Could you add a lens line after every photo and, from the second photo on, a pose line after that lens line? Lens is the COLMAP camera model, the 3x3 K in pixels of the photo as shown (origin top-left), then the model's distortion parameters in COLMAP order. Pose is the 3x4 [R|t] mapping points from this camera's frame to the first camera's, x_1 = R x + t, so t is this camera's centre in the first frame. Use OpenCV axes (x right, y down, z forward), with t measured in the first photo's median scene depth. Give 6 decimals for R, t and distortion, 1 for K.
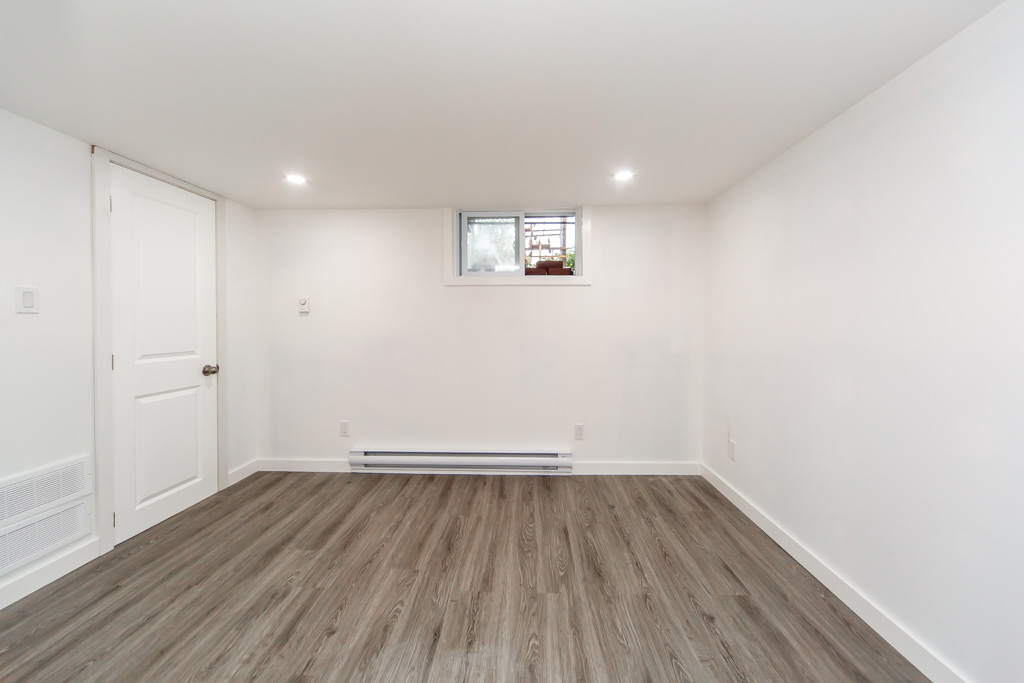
lens RADIAL K [[357.1, 0, 511.7], [0, 357.1, 334.7], [0, 0, 1]] dist [0.001871, 0.000019]
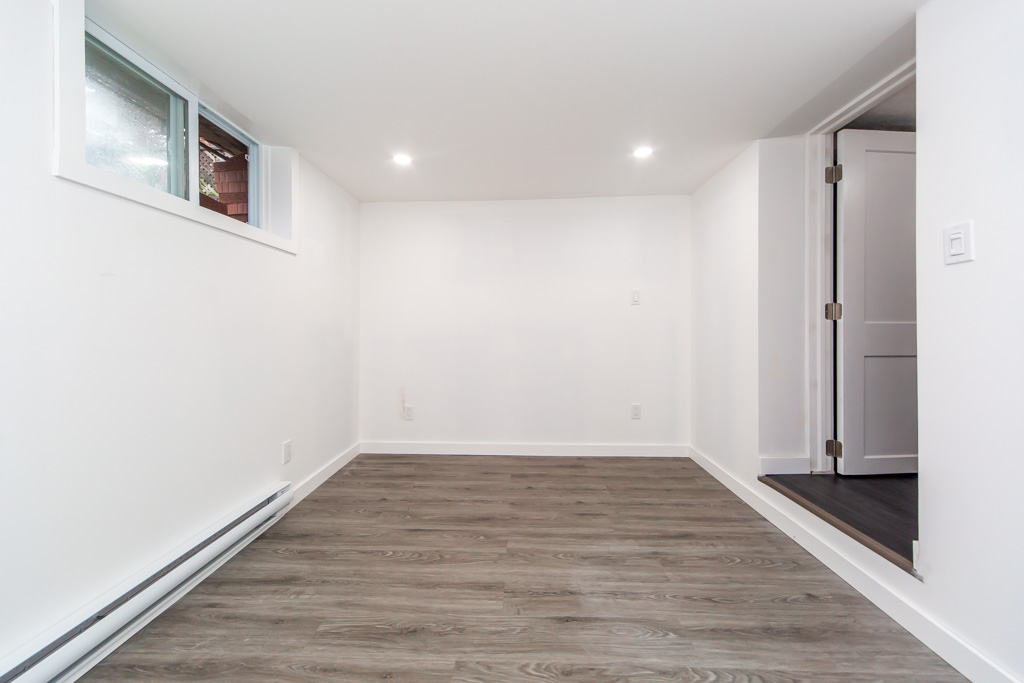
lens RADIAL K [[357.1, 0, 511.7], [0, 357.1, 334.7], [0, 0, 1]] dist [0.001871, 0.000019]
pose [[0.026662, -0.020557, 0.999433, -0.806950], [0.034713, 0.999205, 0.019626, 0.049886], [-0.999042, 0.034170, 0.027354, 0.777873]]
